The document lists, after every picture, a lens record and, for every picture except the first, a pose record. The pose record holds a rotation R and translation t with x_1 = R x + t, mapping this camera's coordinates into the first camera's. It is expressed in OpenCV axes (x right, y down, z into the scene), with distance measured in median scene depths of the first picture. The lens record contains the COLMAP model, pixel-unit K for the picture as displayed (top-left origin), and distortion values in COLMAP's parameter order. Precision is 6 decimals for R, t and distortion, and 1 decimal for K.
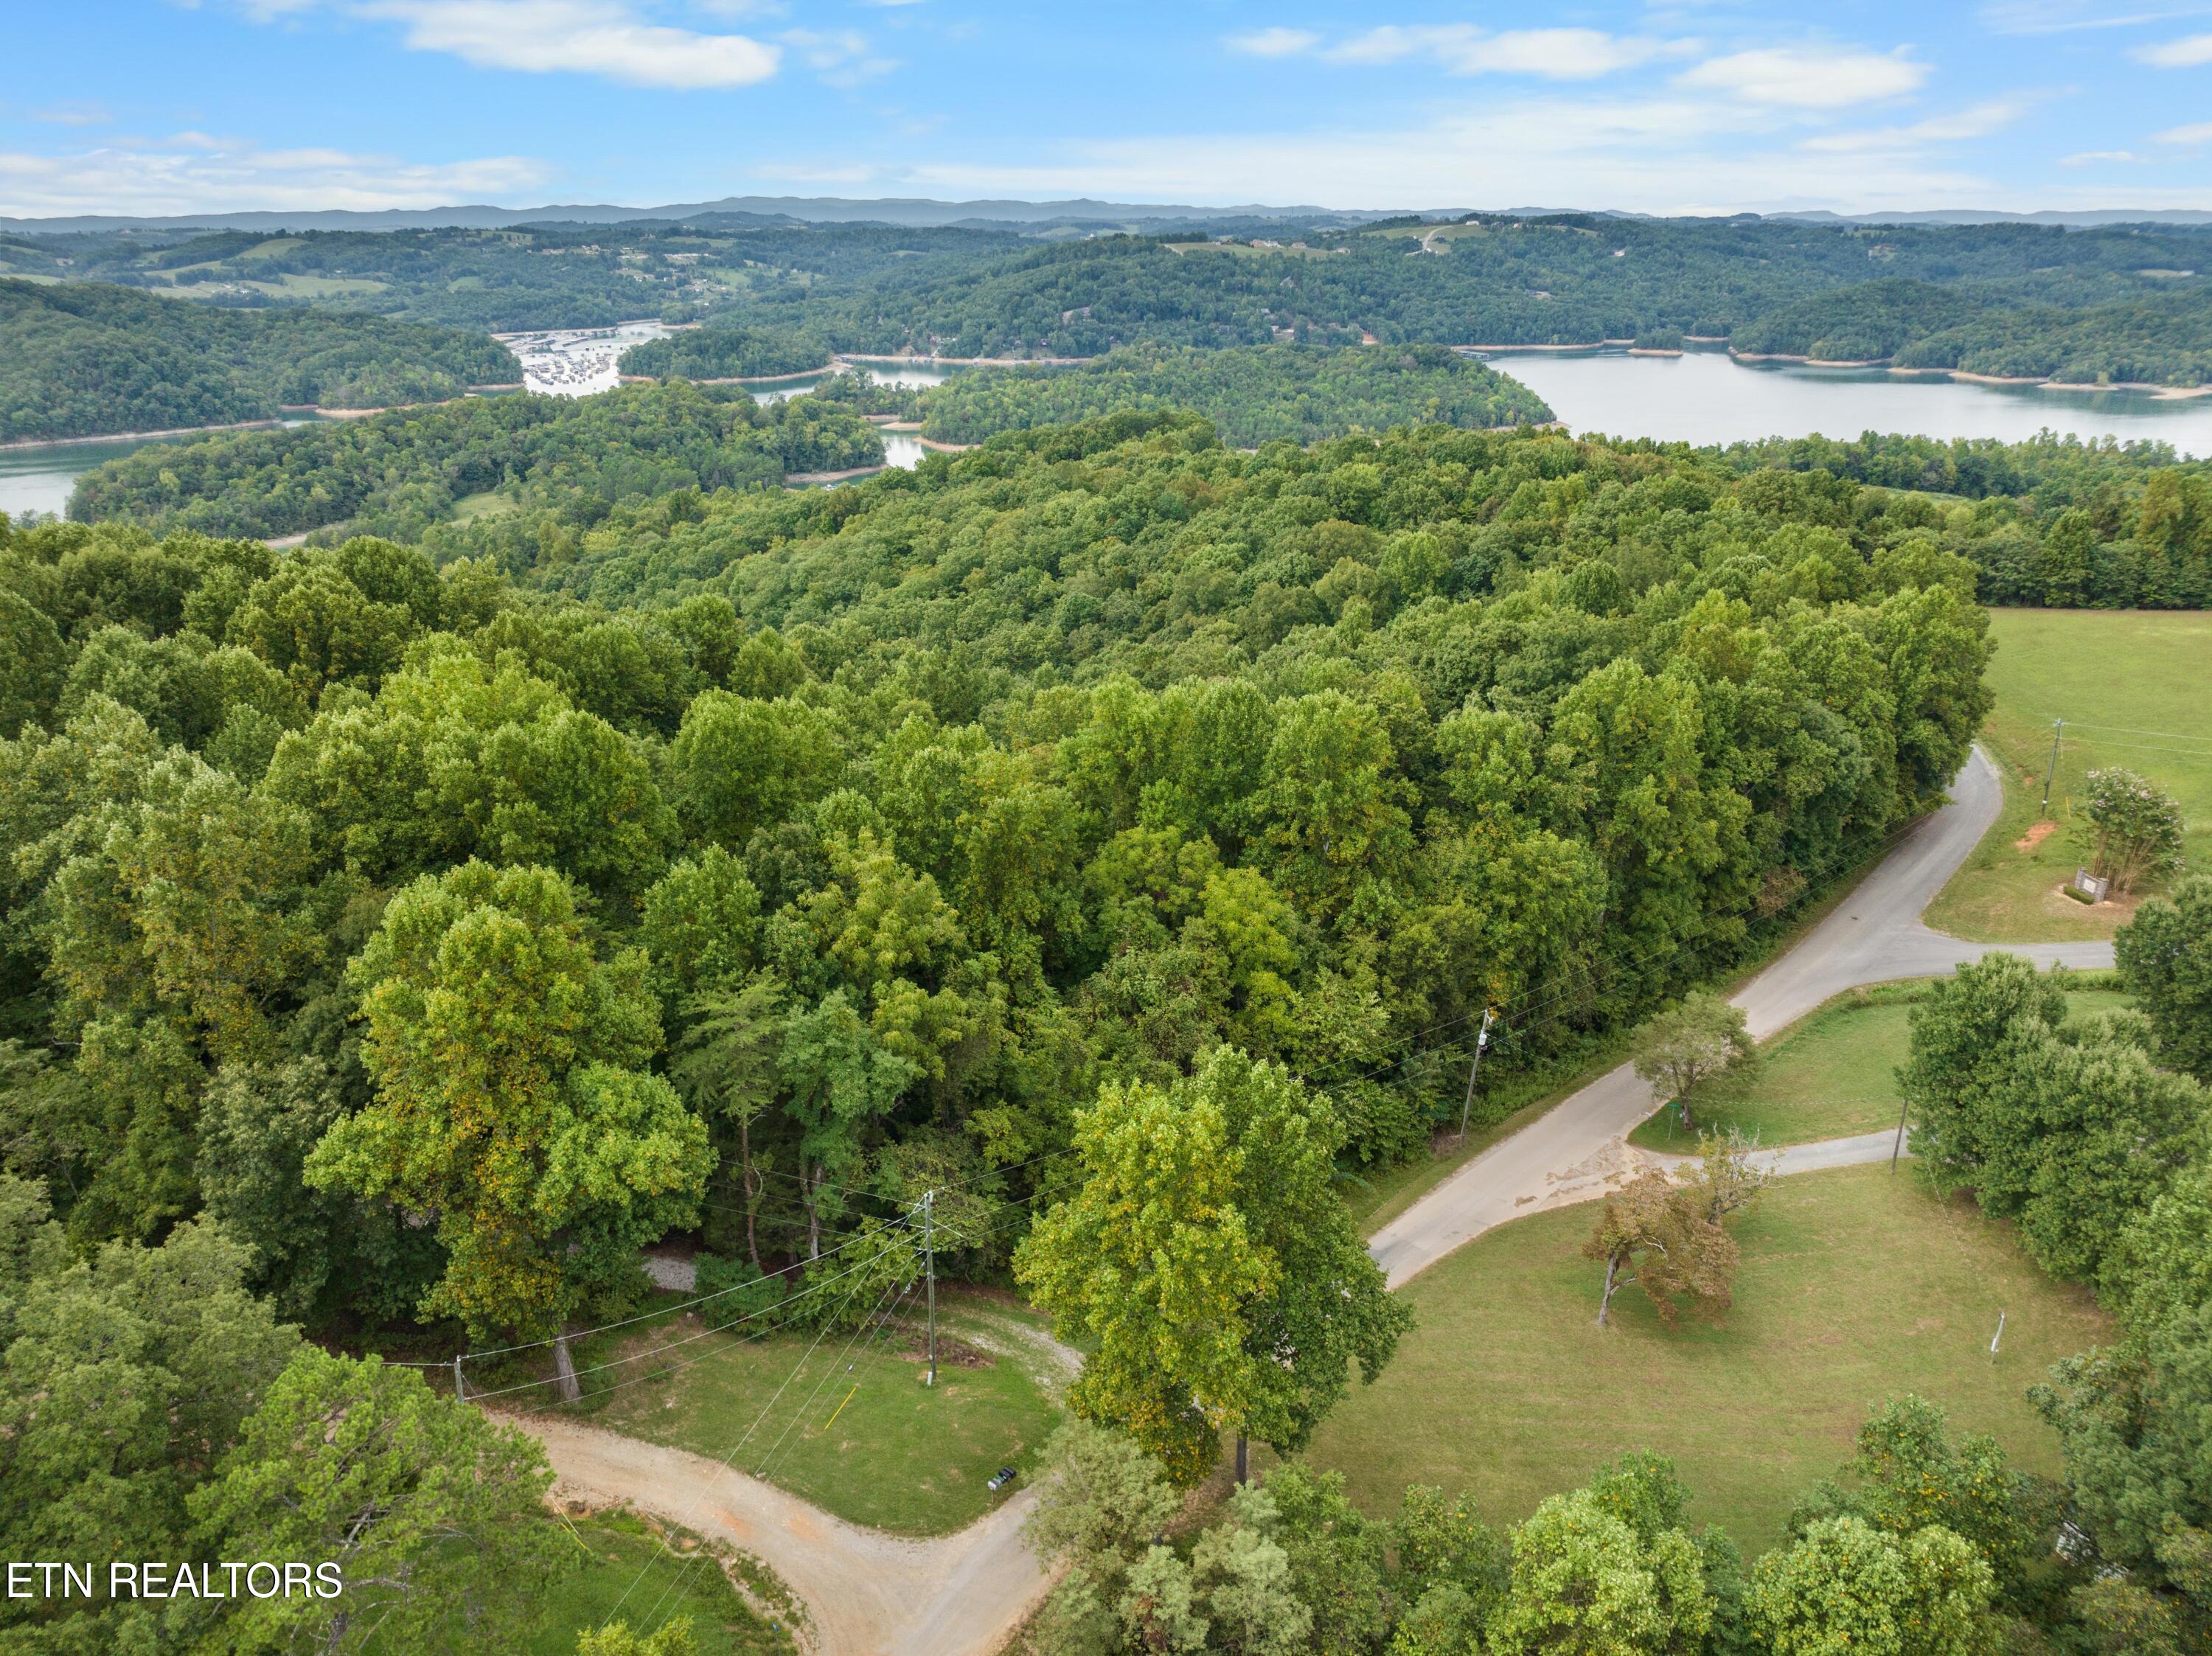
lens RADIAL K [[1552.0, 0, 1106.0], [0, 1552.0, 828.0], [0, 0, 1]] dist [-0.036617, -0.003557]
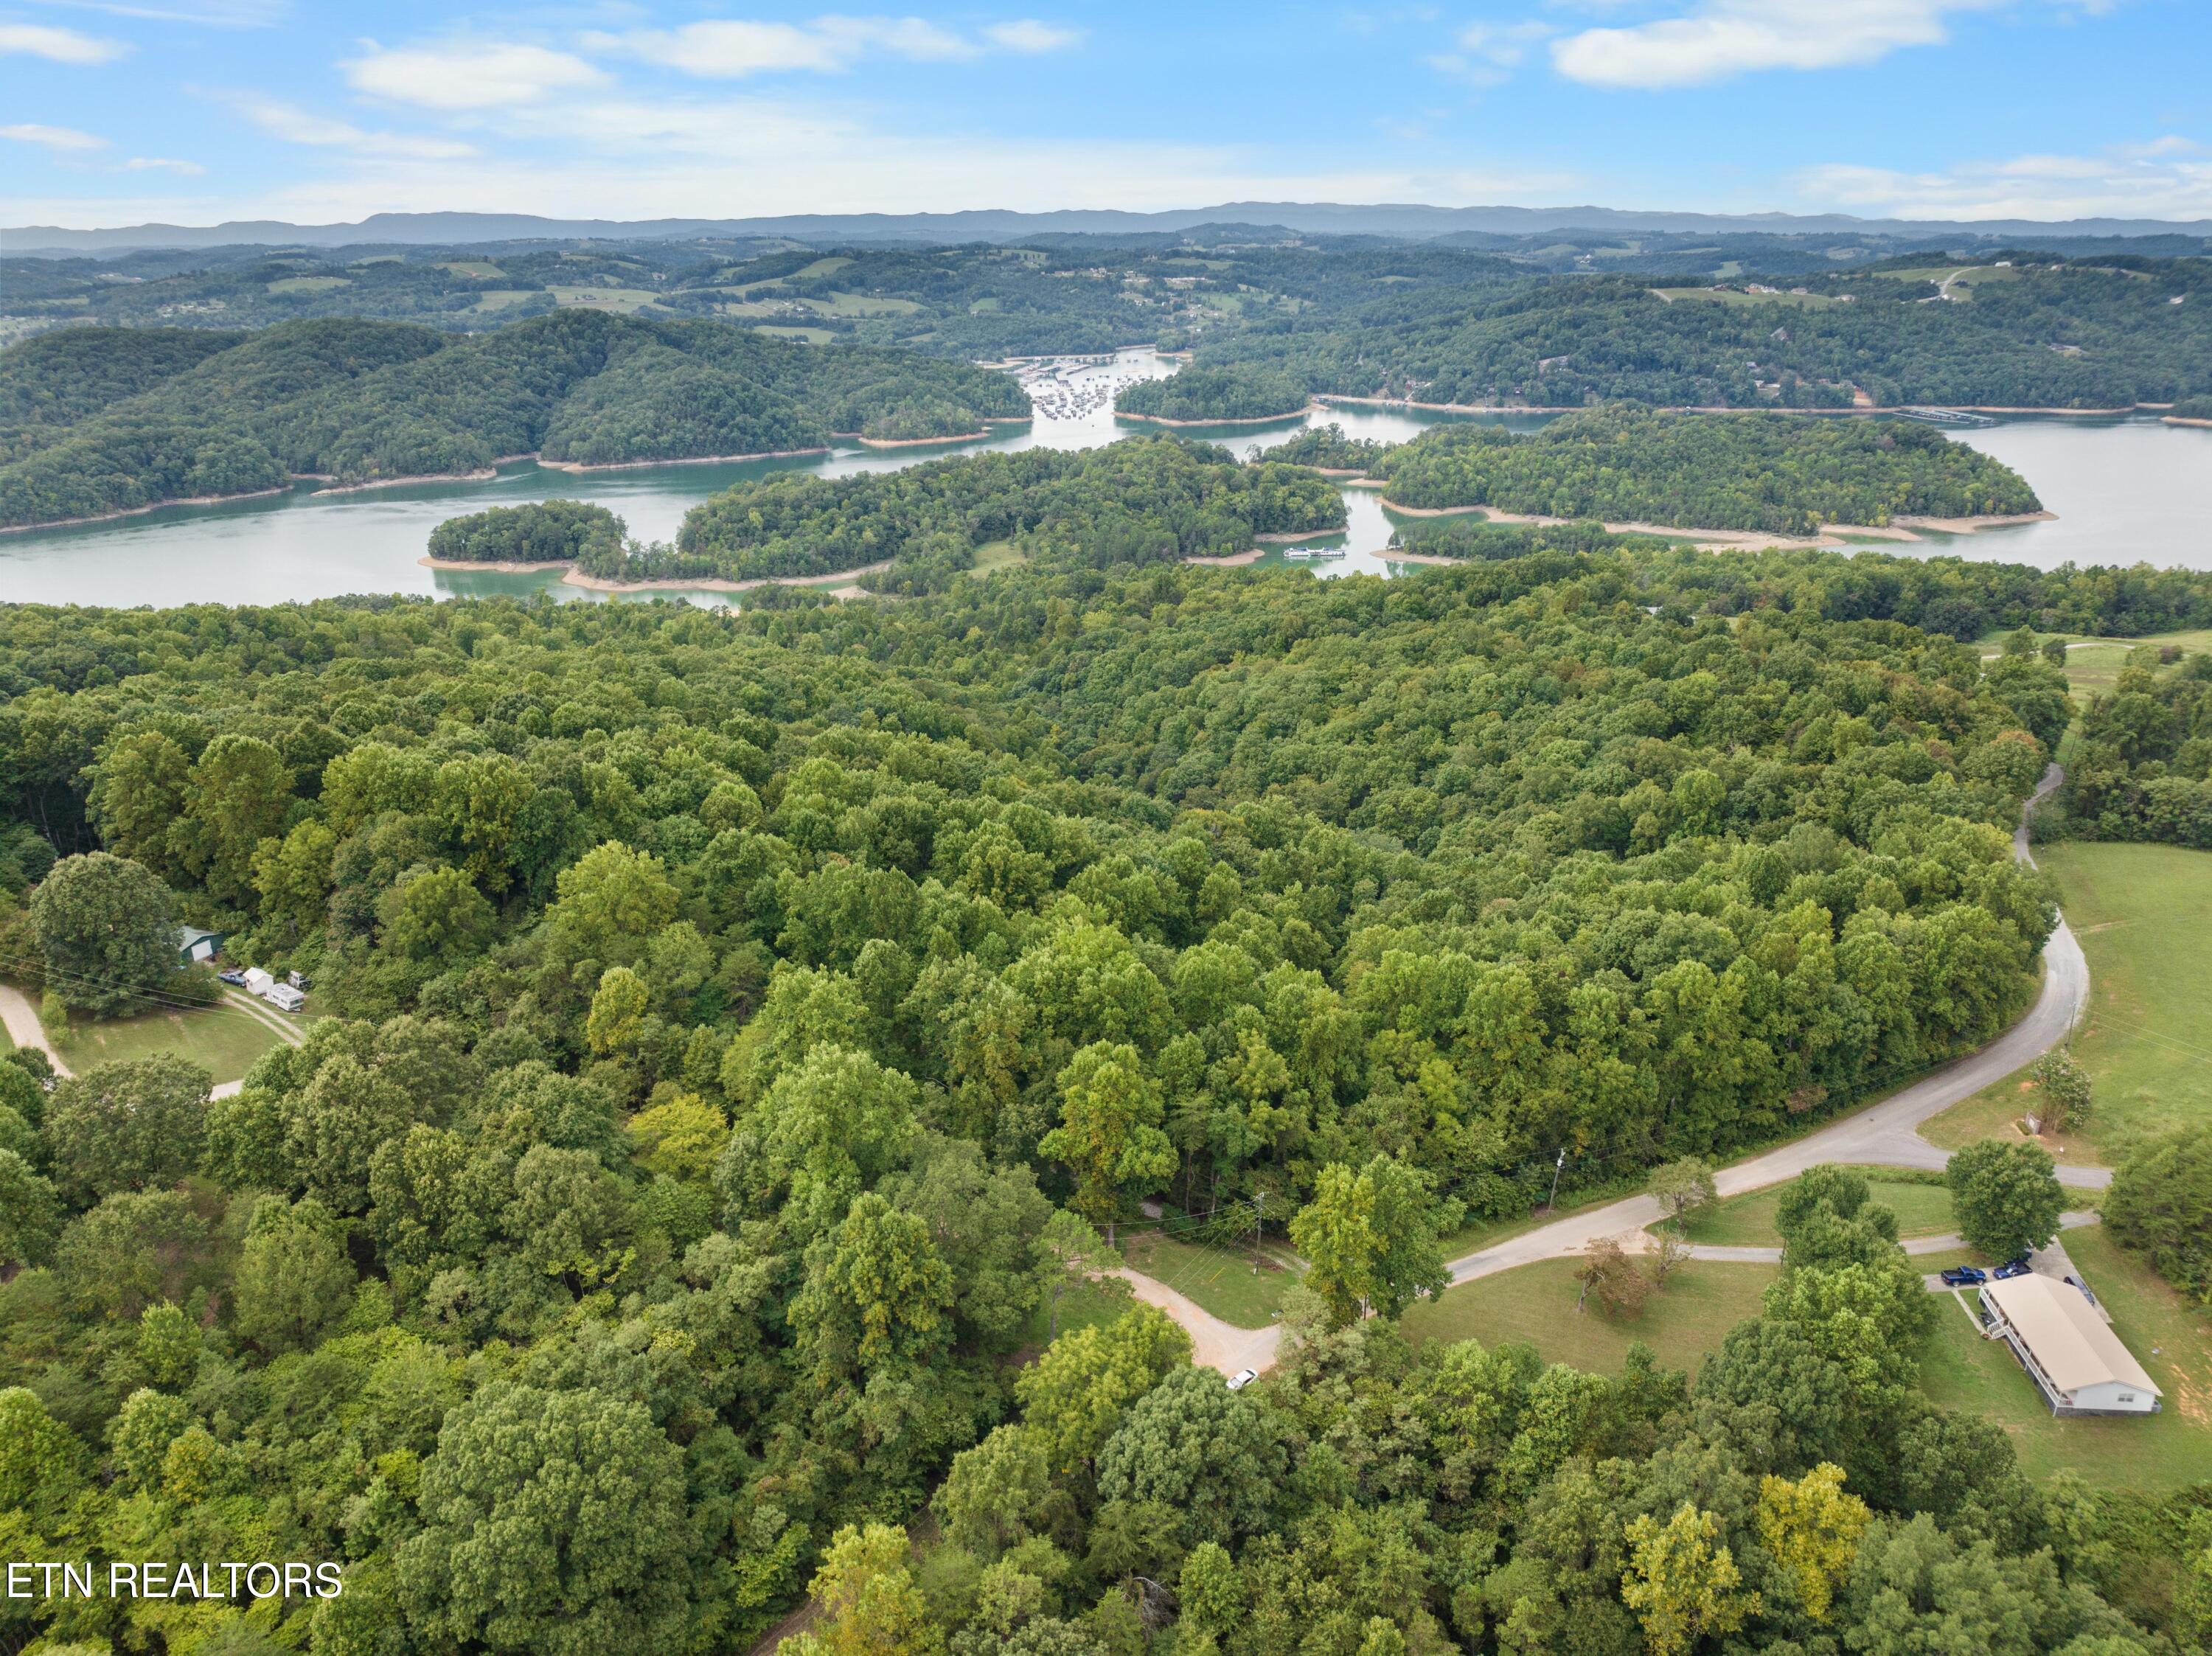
lens RADIAL K [[1552.0, 0, 1106.0], [0, 1552.0, 828.0], [0, 0, 1]] dist [-0.036617, -0.003557]
pose [[0.956173, 0.105004, -0.273326, 0.051855], [-0.105295, 0.994347, 0.013645, -0.069405], [0.273214, 0.015733, 0.961825, -0.287011]]
